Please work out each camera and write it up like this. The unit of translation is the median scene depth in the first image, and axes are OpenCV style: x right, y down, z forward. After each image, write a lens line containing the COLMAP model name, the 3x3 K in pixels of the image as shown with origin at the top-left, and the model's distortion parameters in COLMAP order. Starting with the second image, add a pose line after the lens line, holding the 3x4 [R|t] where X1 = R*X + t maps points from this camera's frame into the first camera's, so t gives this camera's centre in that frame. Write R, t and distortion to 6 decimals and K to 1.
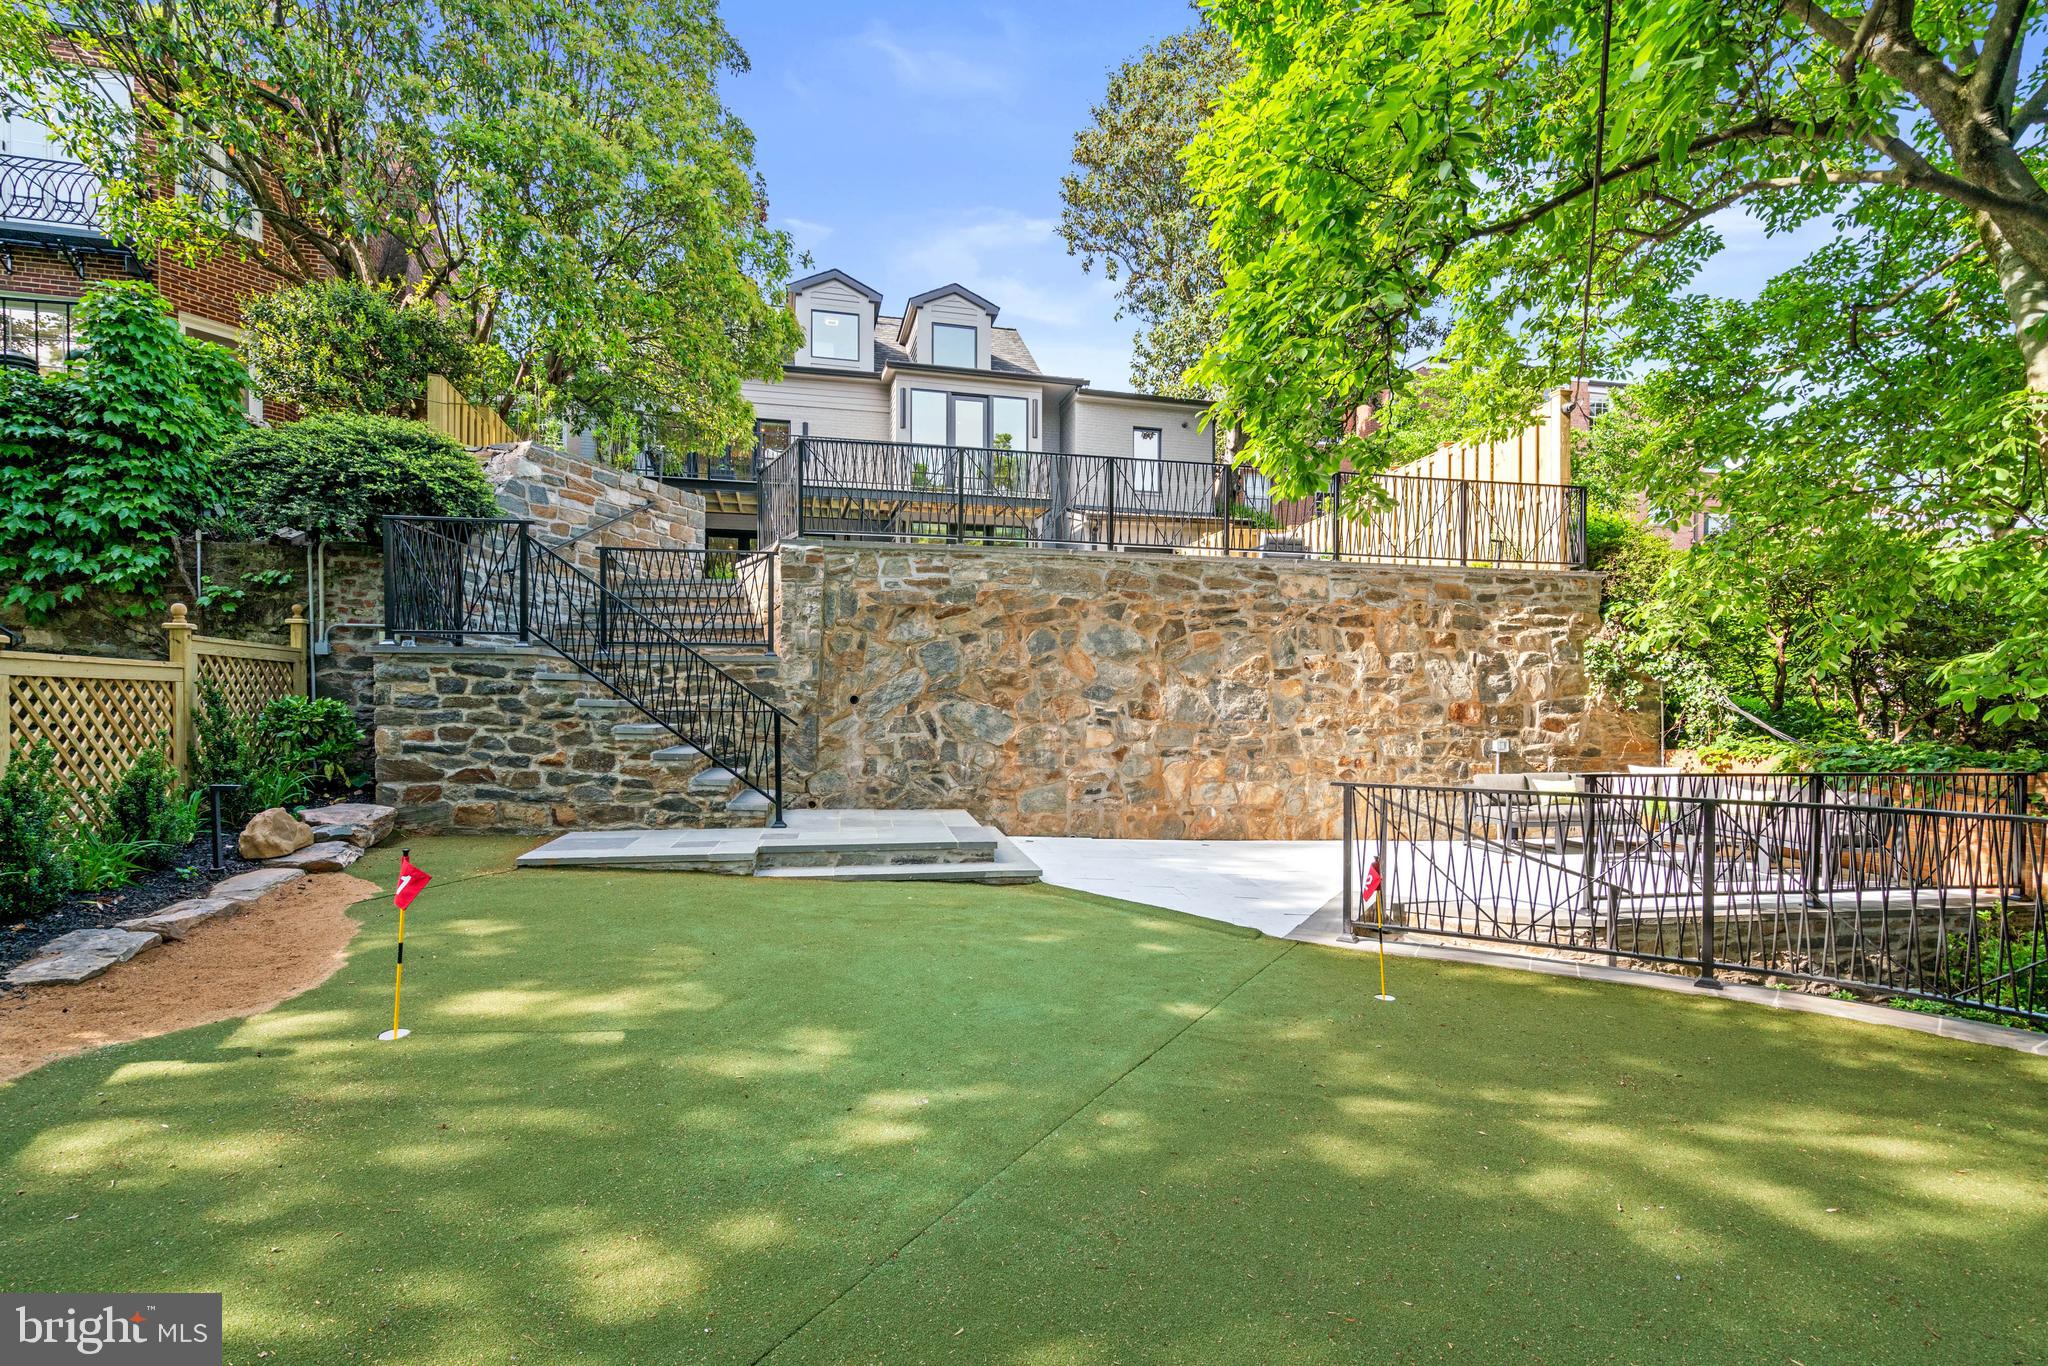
lens RADIAL K [[938.3, 0, 1027.3], [0, 938.3, 693.4], [0, 0, 1]] dist [-0.006144, 0.001347]
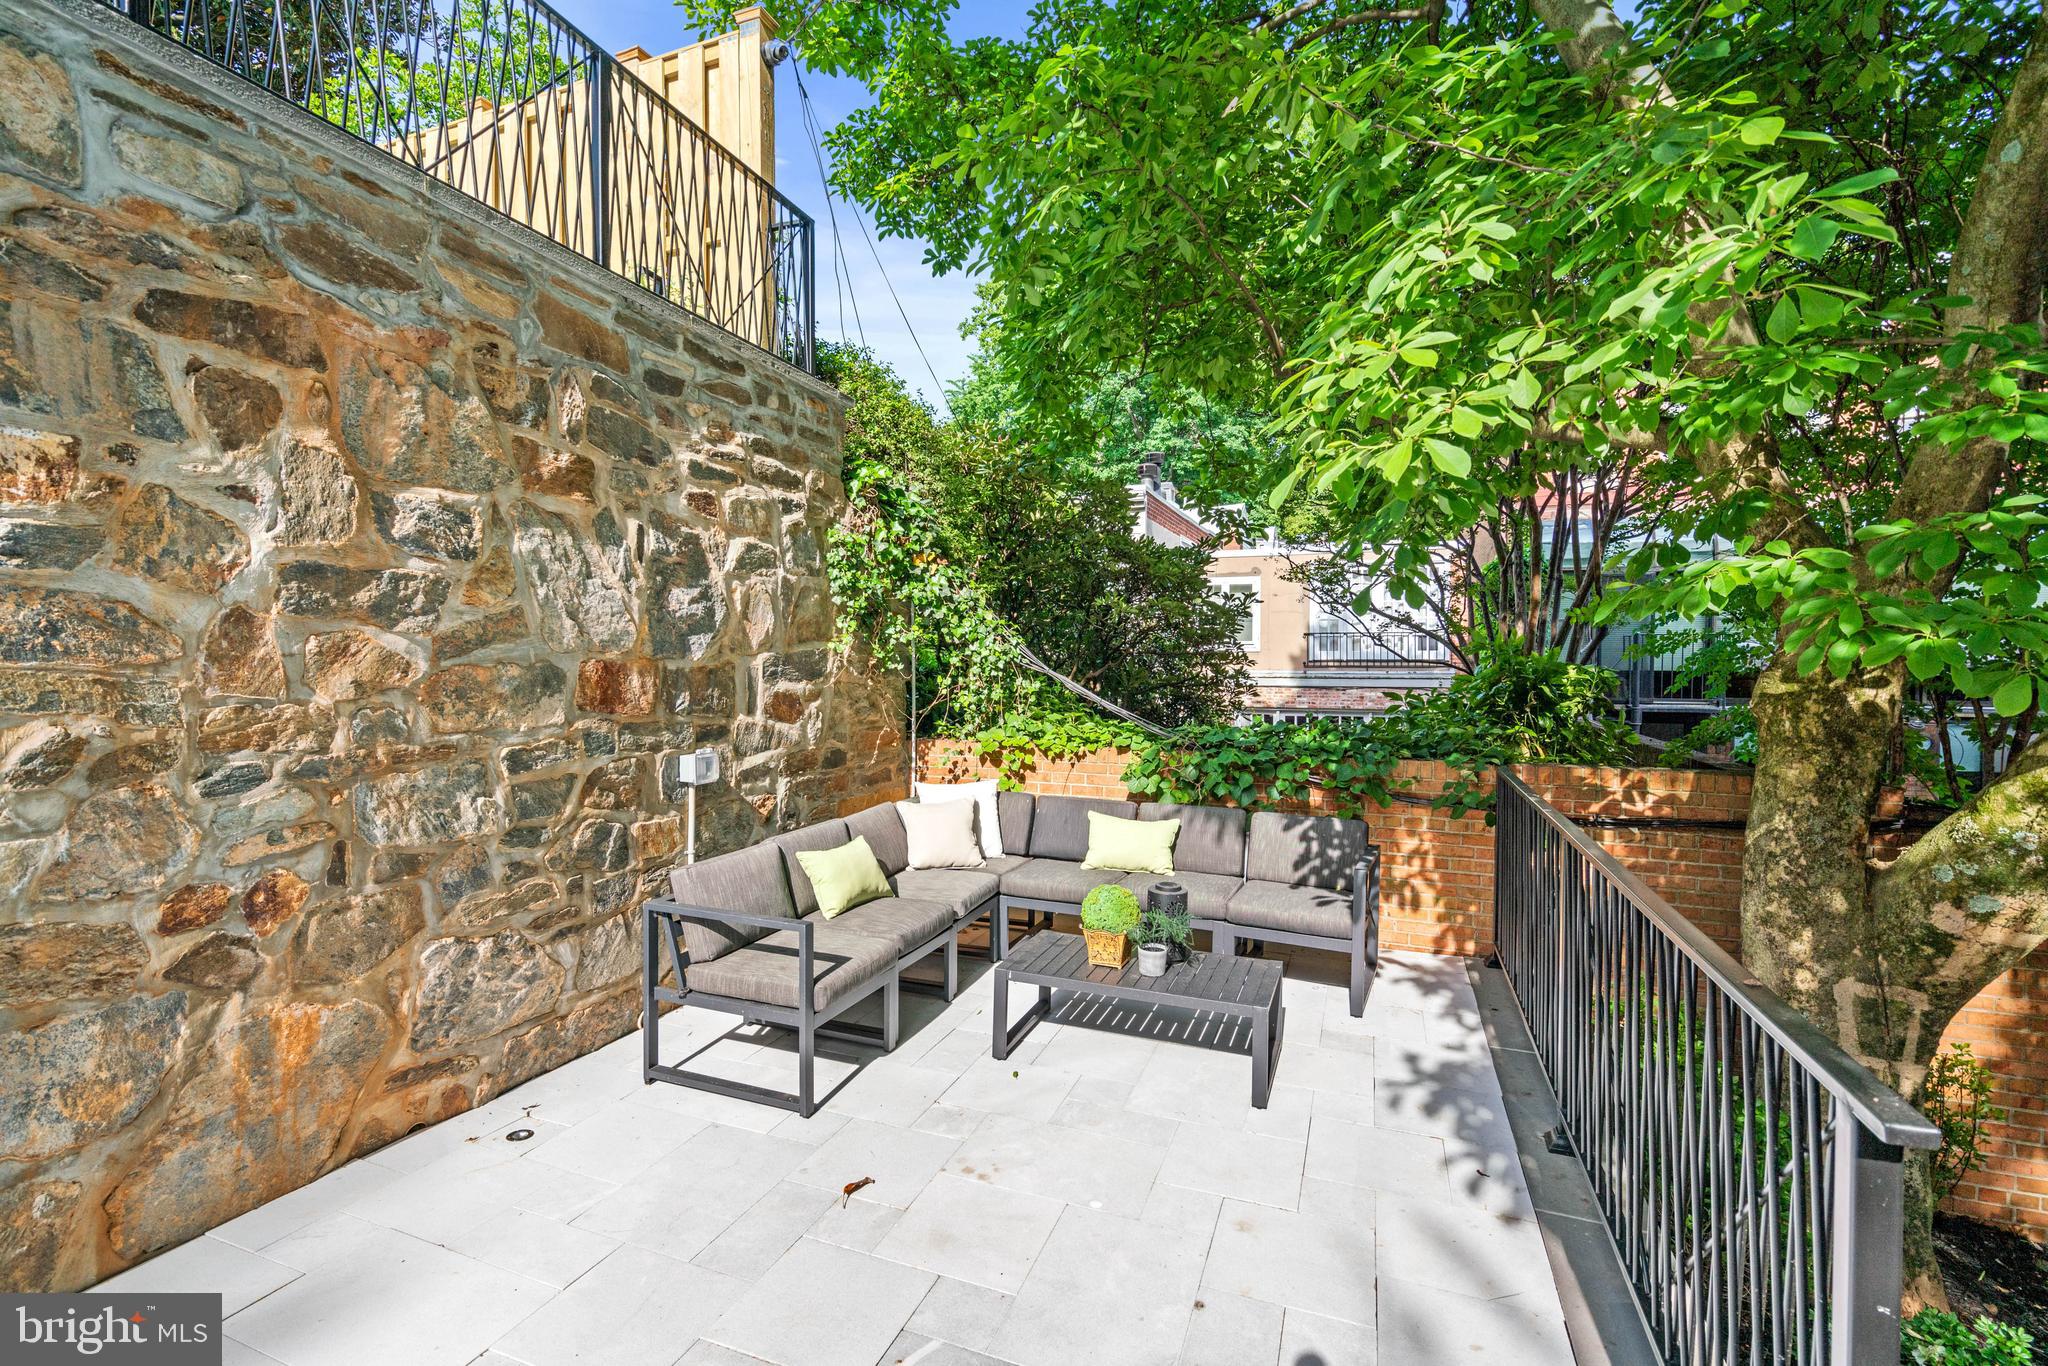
lens RADIAL K [[938.3, 0, 1017.5], [0, 938.3, 685.5], [0, 0, 1]] dist [-0.006144, 0.001347]
pose [[0.531964, -0.027225, 0.846329, 0.240965], [-0.008587, 0.999258, 0.037541, 0.005337], [-0.846723, -0.027238, 0.531336, 0.671992]]
